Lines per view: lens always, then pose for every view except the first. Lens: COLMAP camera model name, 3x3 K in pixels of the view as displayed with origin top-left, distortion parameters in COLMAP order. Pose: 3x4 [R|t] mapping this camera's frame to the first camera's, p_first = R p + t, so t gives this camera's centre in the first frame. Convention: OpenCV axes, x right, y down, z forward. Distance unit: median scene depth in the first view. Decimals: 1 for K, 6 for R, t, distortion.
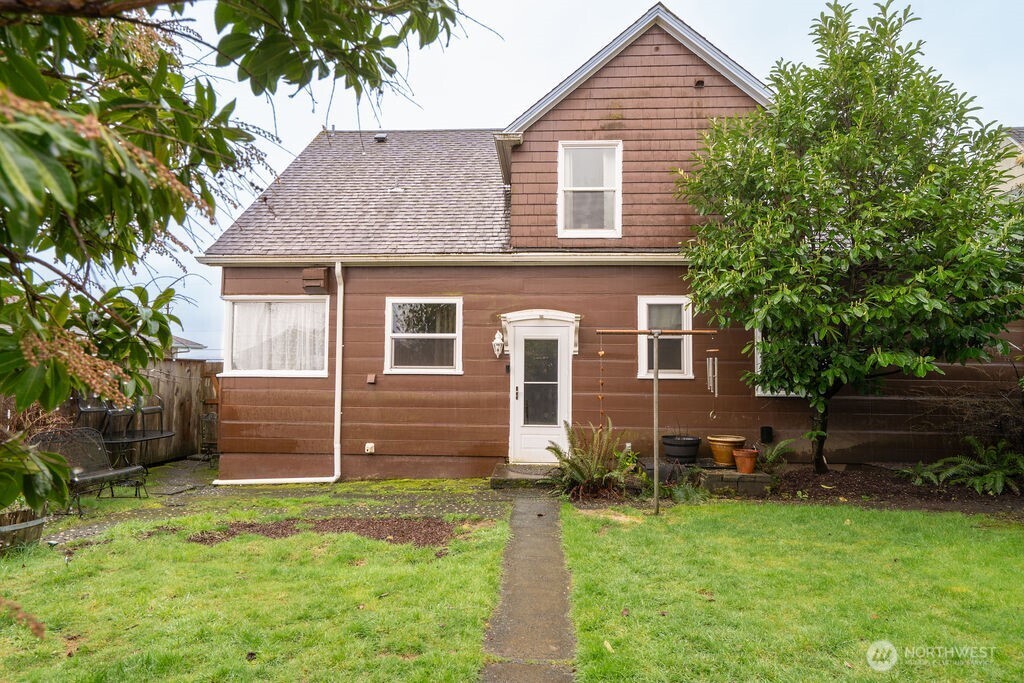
lens RADIAL K [[580.6, 0, 512.9], [0, 580.6, 341.9], [0, 0, 1]] dist [0.013926, 0.000118]
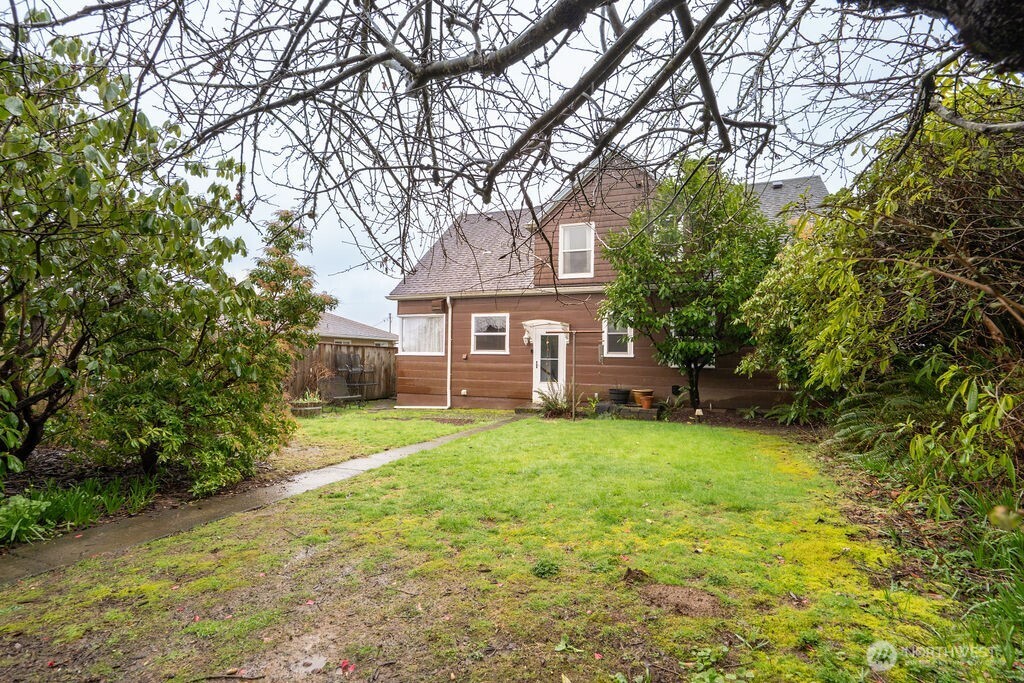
lens RADIAL K [[459.9, 0, 511.6], [0, 459.9, 341.5], [0, 0, 1]] dist [-0.001765, 0.000337]
pose [[0.953157, -0.004381, -0.302445, 0.366453], [0.007691, 0.999923, 0.009752, -0.000118], [0.302379, -0.011621, 0.953117, -0.406726]]
